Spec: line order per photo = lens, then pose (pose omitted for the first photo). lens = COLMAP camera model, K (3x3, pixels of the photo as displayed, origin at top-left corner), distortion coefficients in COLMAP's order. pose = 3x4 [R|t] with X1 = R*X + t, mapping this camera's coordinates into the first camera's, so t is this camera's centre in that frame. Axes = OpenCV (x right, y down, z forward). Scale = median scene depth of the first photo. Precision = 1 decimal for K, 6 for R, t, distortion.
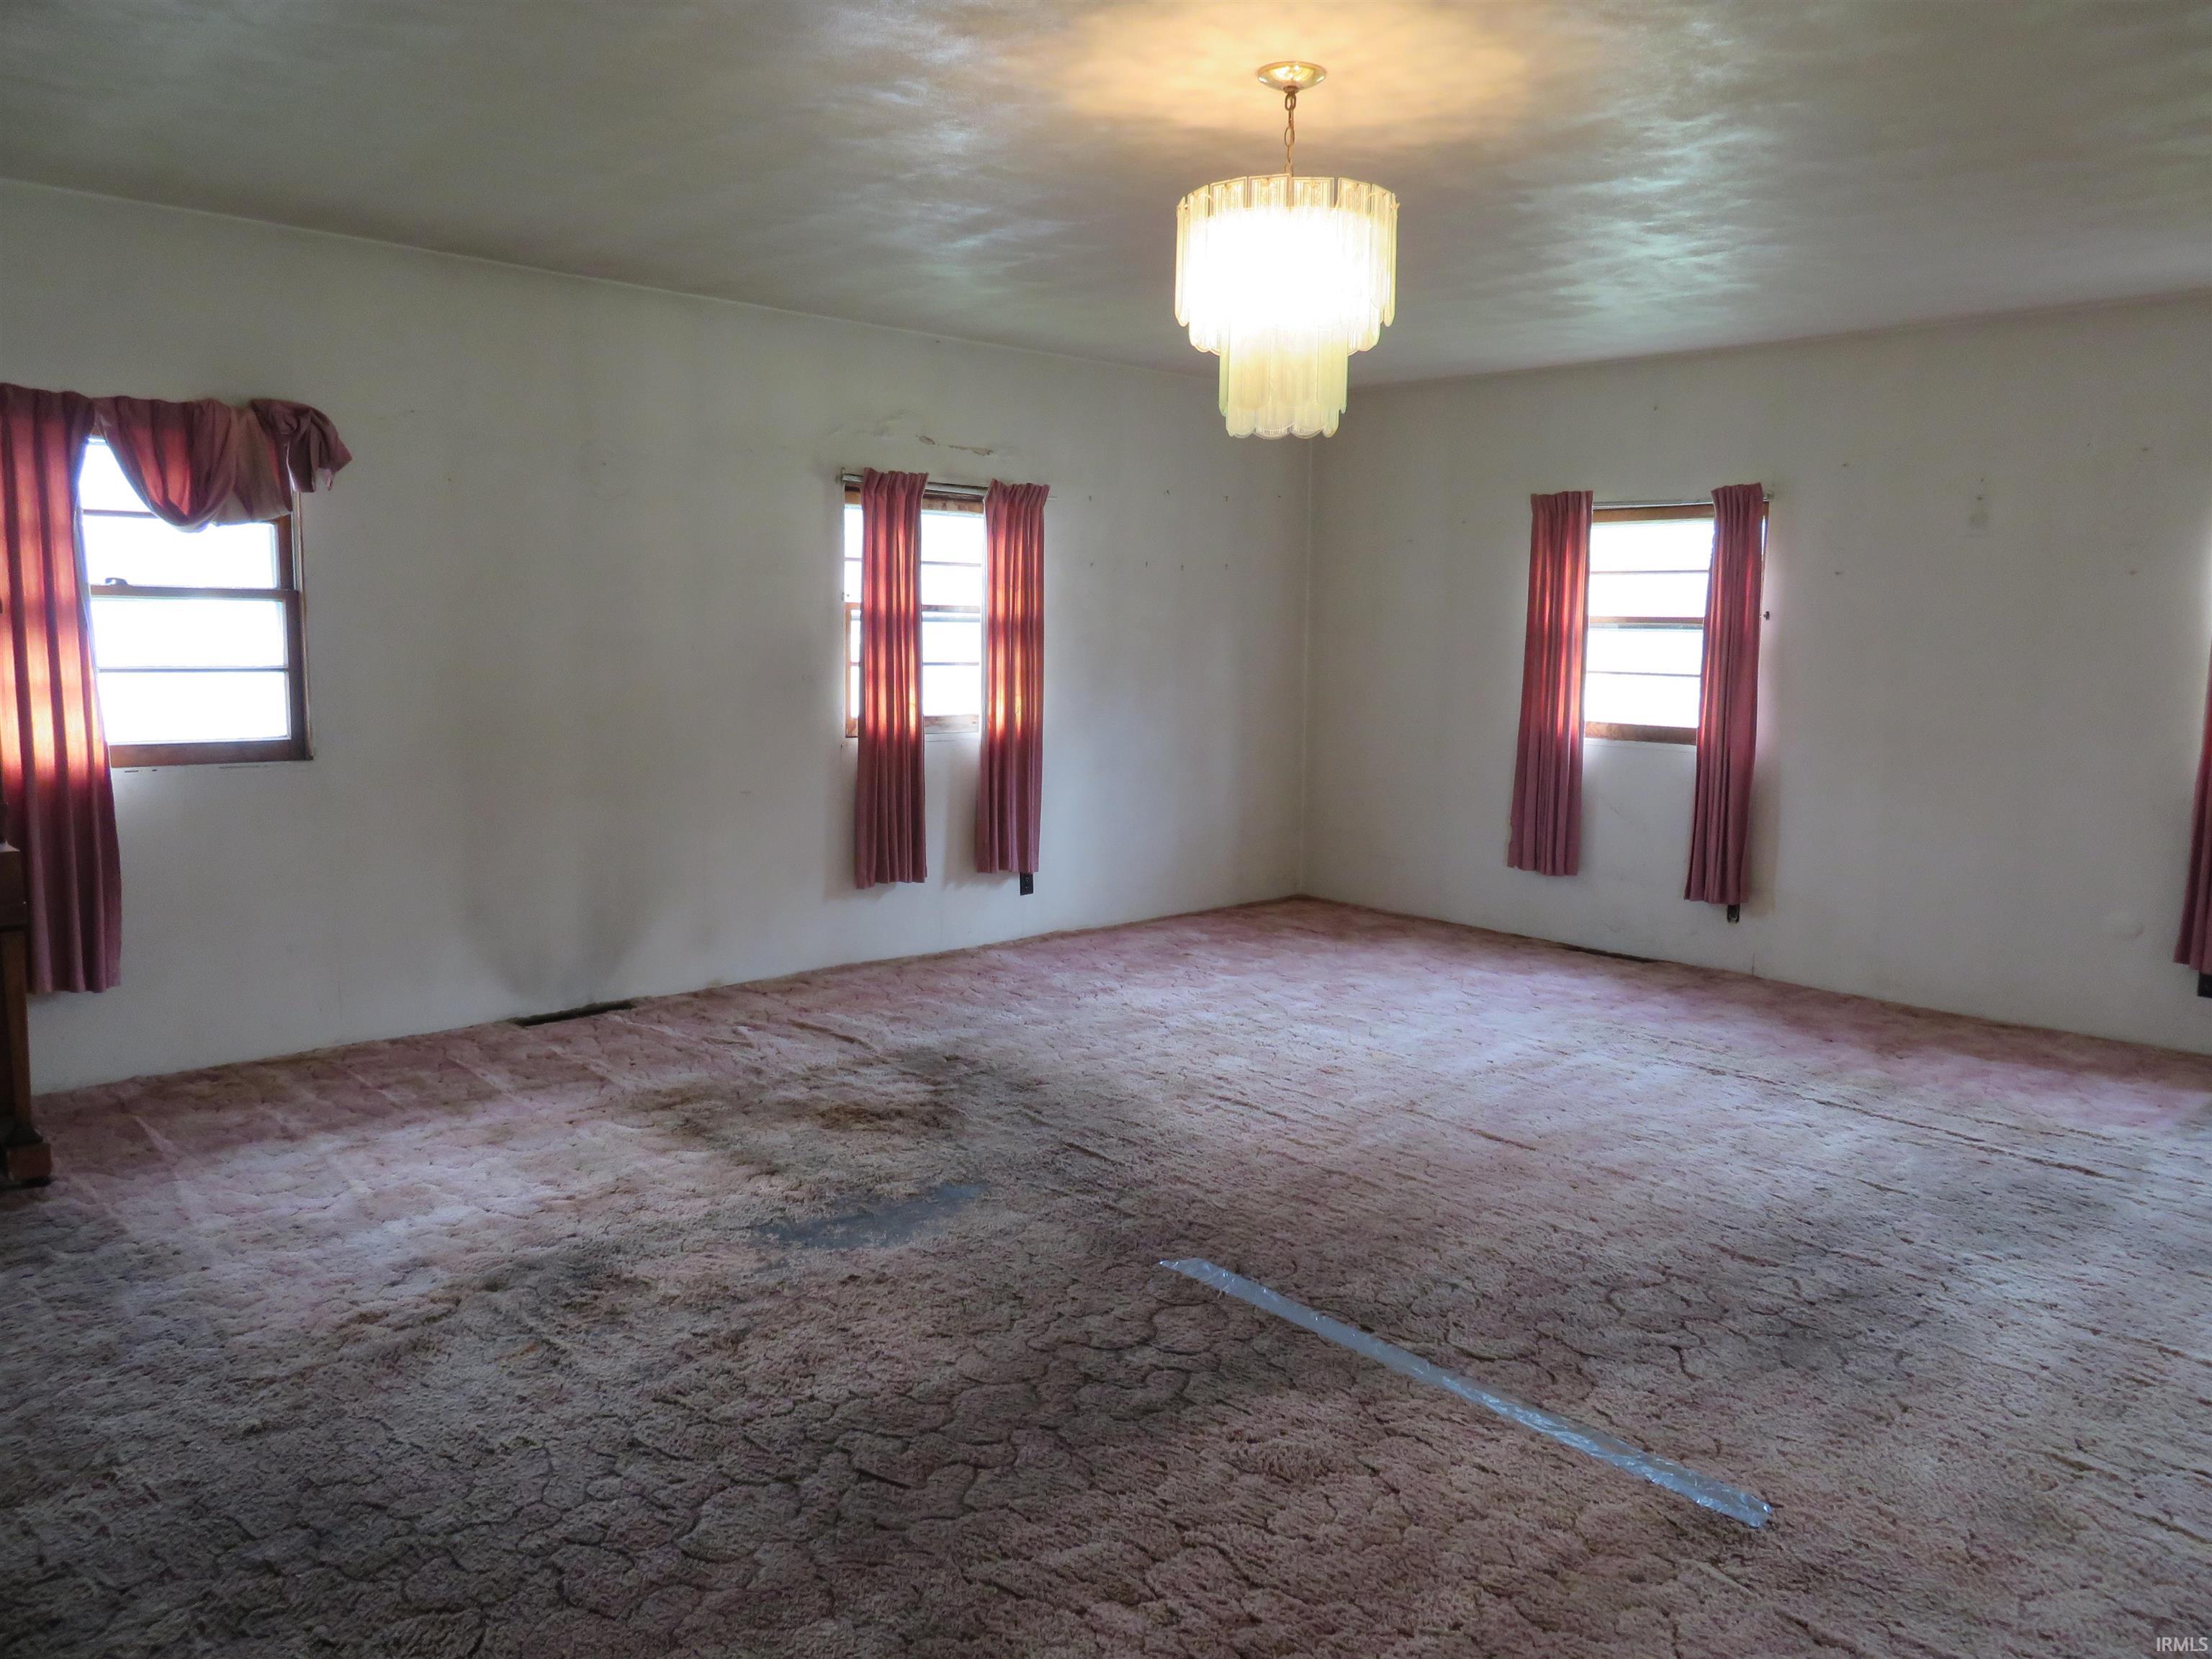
lens RADIAL K [[1593.1, 0, 1099.6], [0, 1593.1, 829.9], [0, 0, 1]] dist [-0.004398, 0.010554]
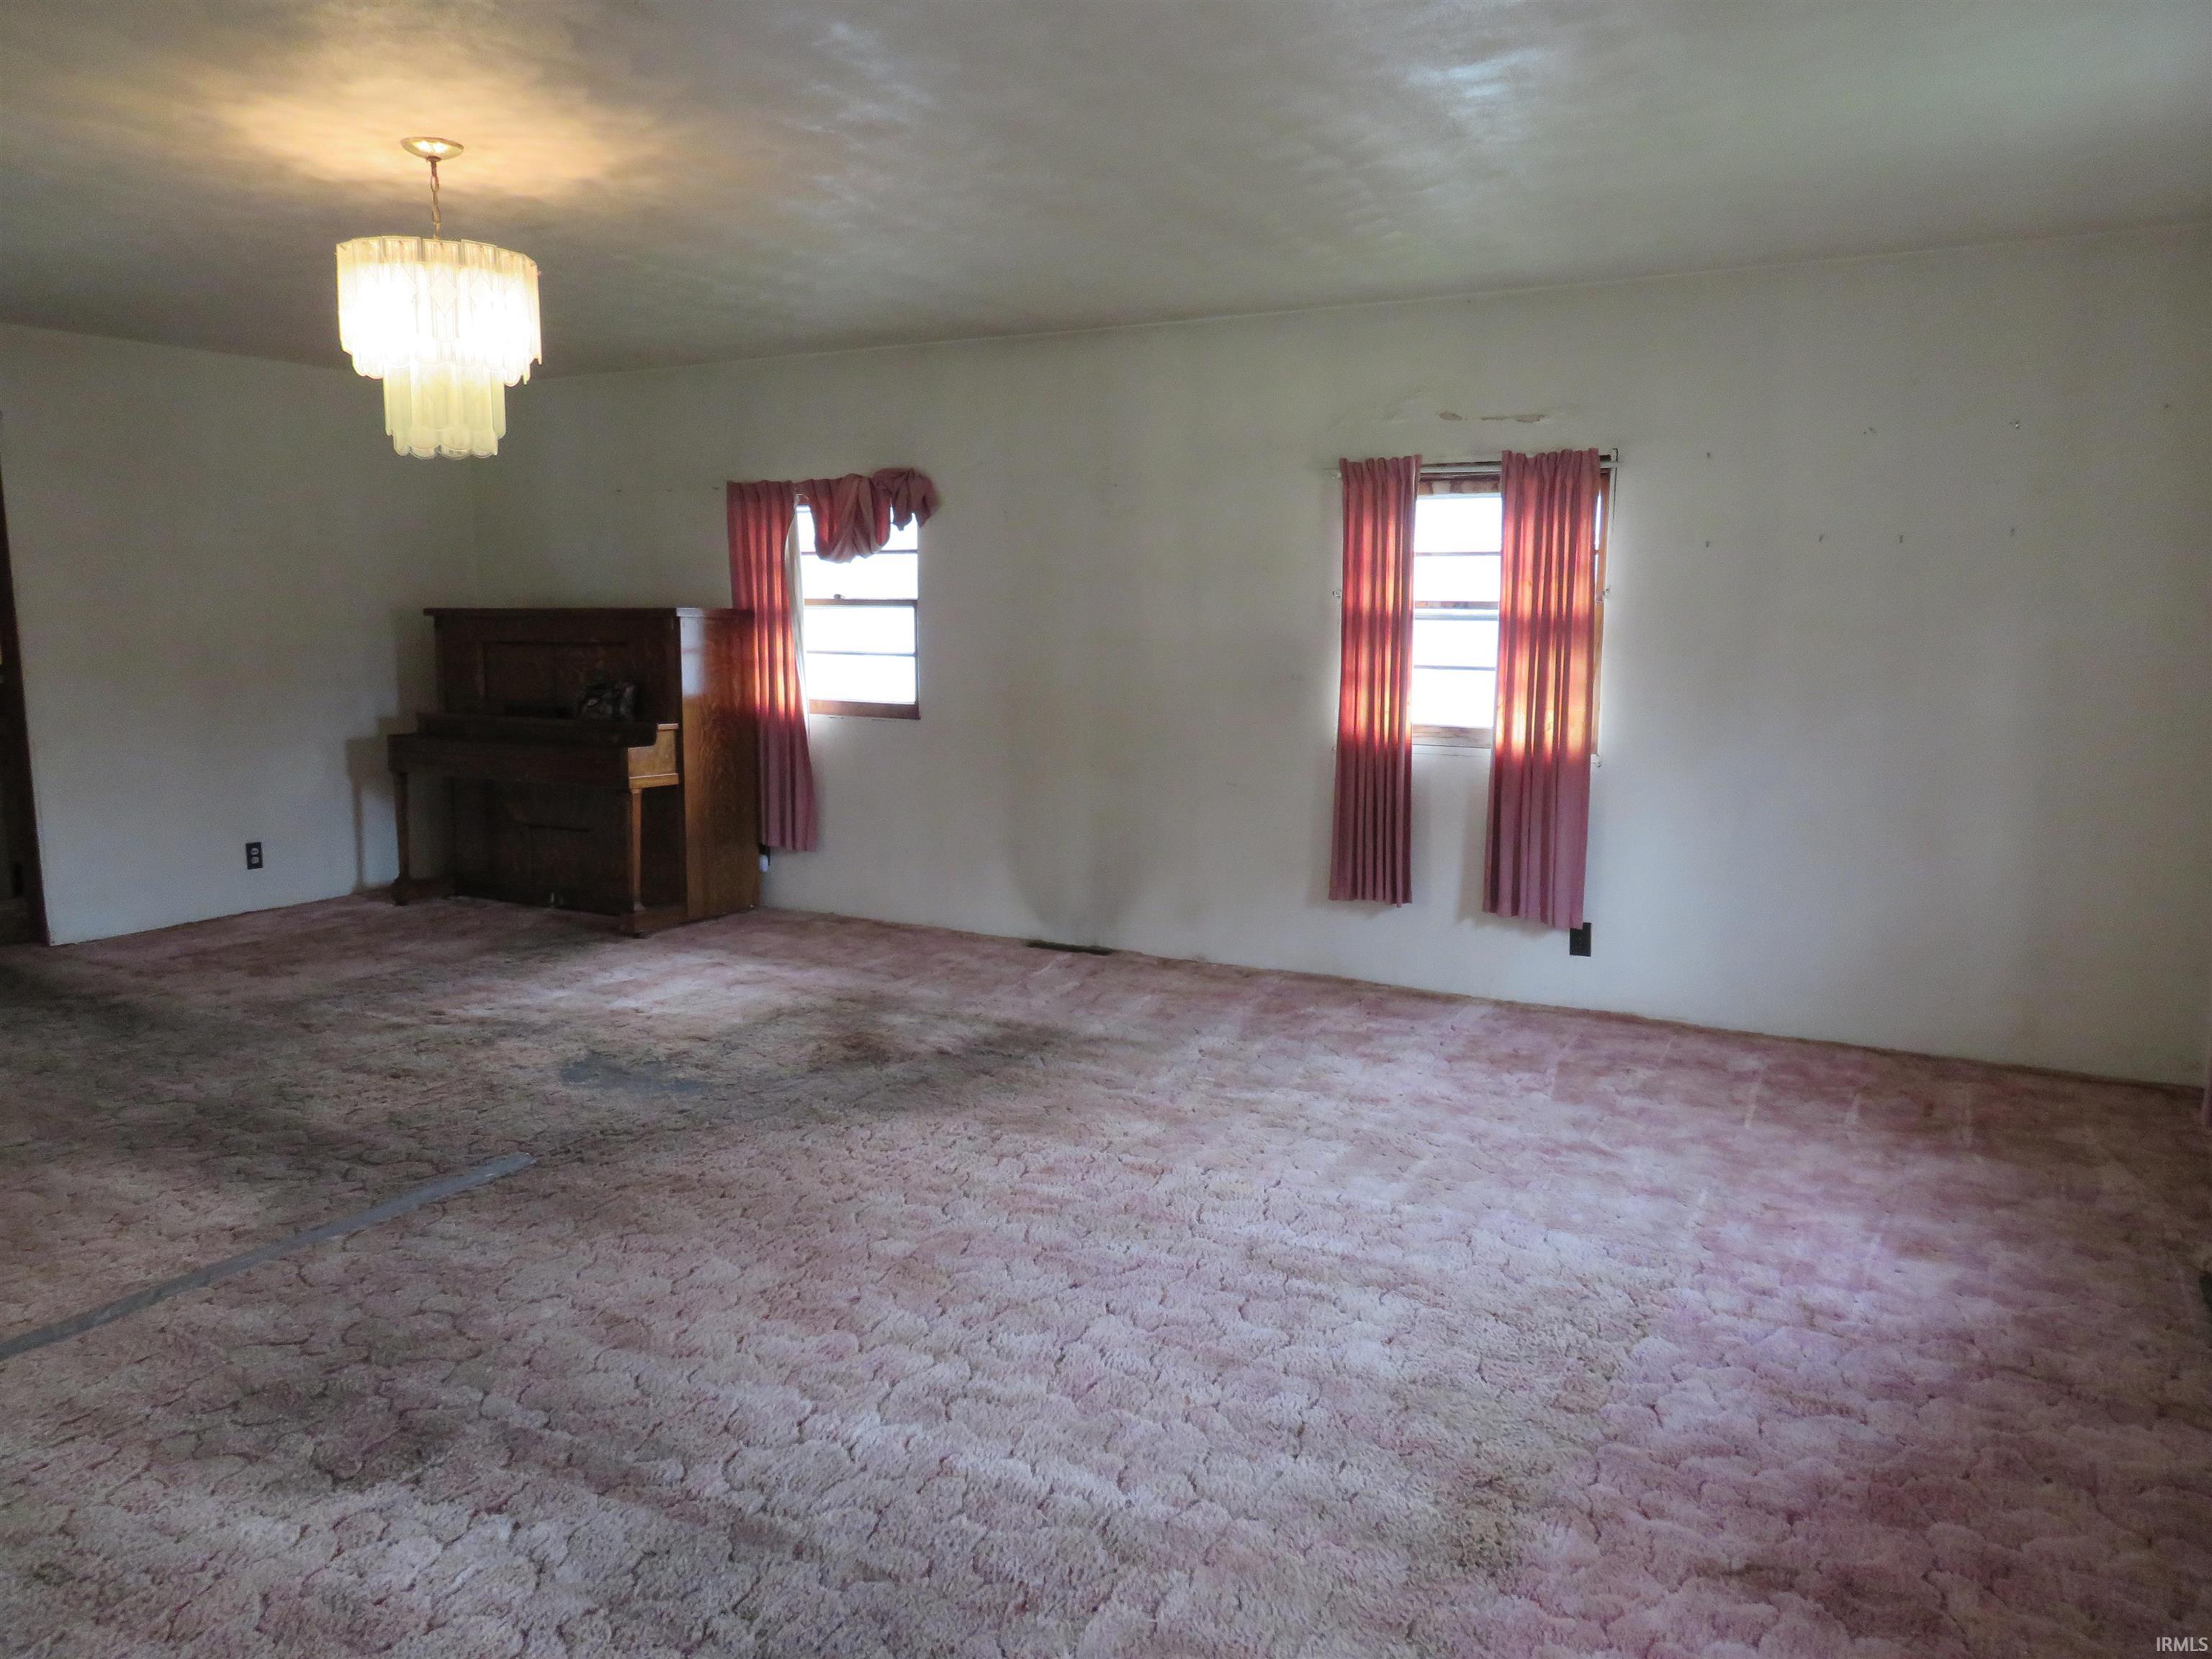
lens RADIAL K [[1593.1, 0, 1103.4], [0, 1593.1, 825.5], [0, 0, 1]] dist [-0.004398, 0.010554]
pose [[0.297941, 0.118185, -0.947240, 0.920424], [-0.122247, 0.988860, 0.084926, -0.092189], [0.946724, 0.090495, 0.309069, 0.736271]]
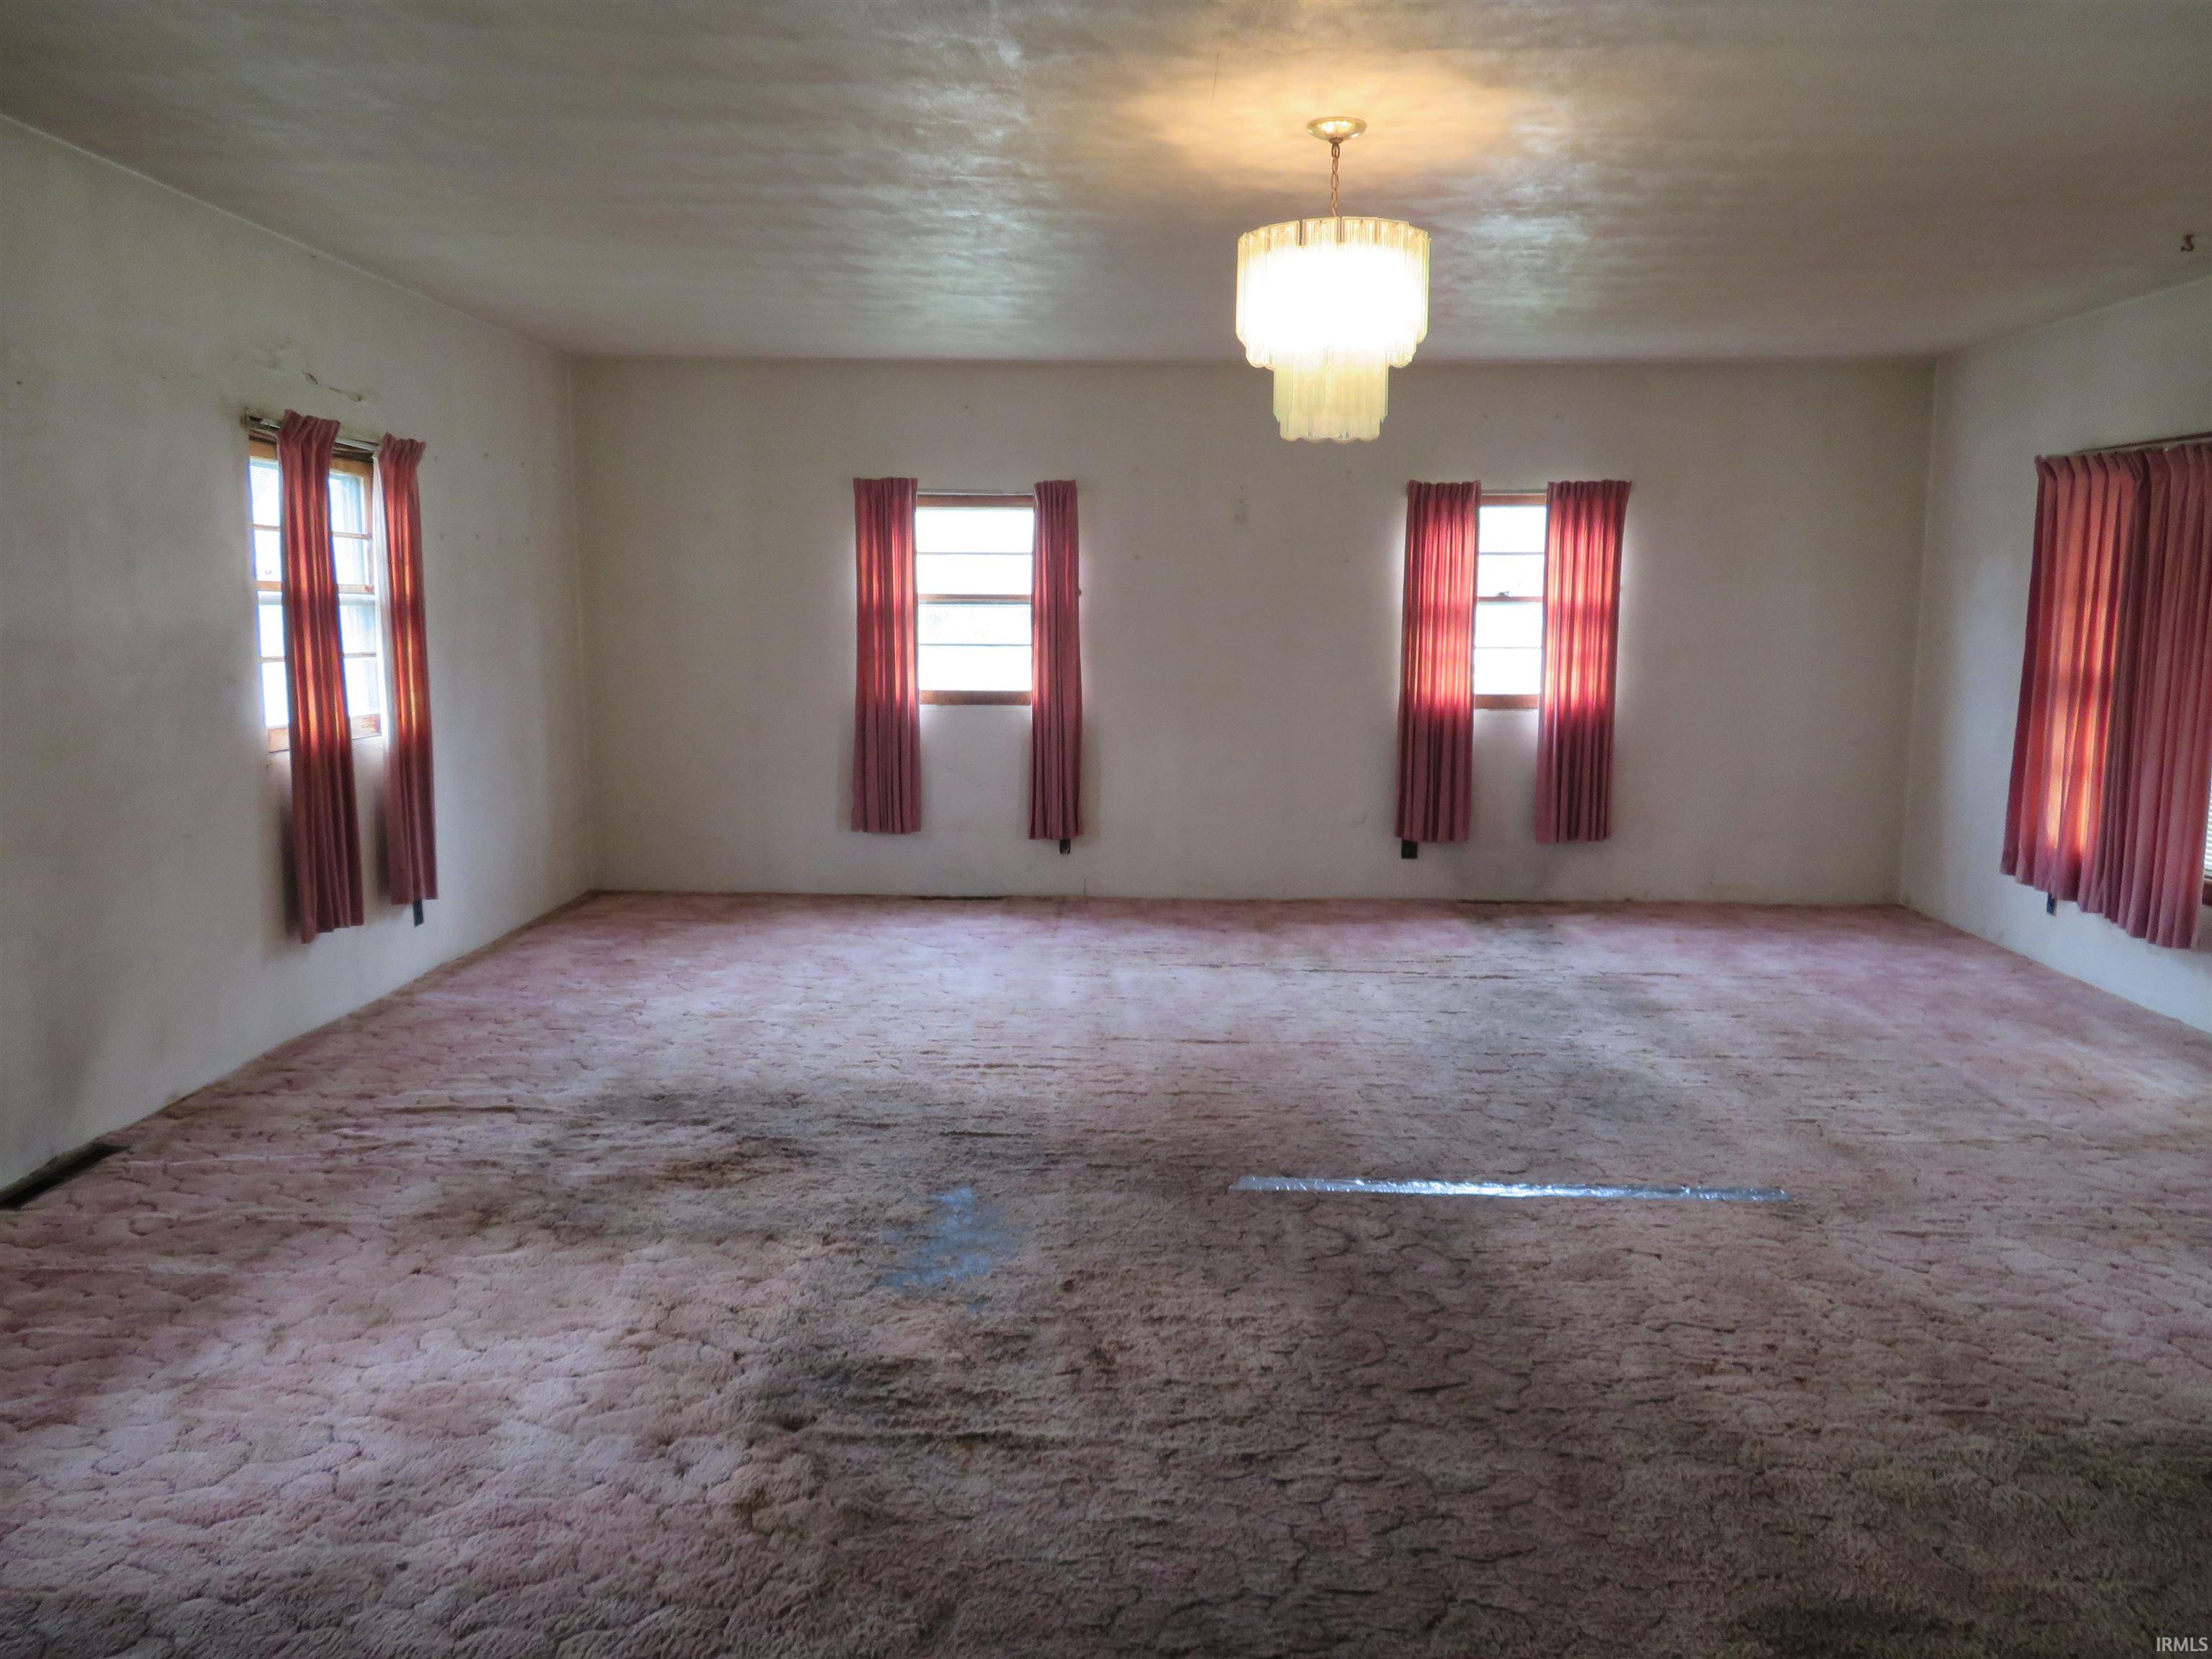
lens RADIAL K [[1593.1, 0, 1101.2], [0, 1593.1, 828.9], [0, 0, 1]] dist [-0.004398, 0.010554]
pose [[0.693574, -0.110897, 0.711799, -0.562483], [0.098540, 0.993397, 0.058752, -0.035110], [-0.713614, 0.029392, 0.699922, 0.206867]]
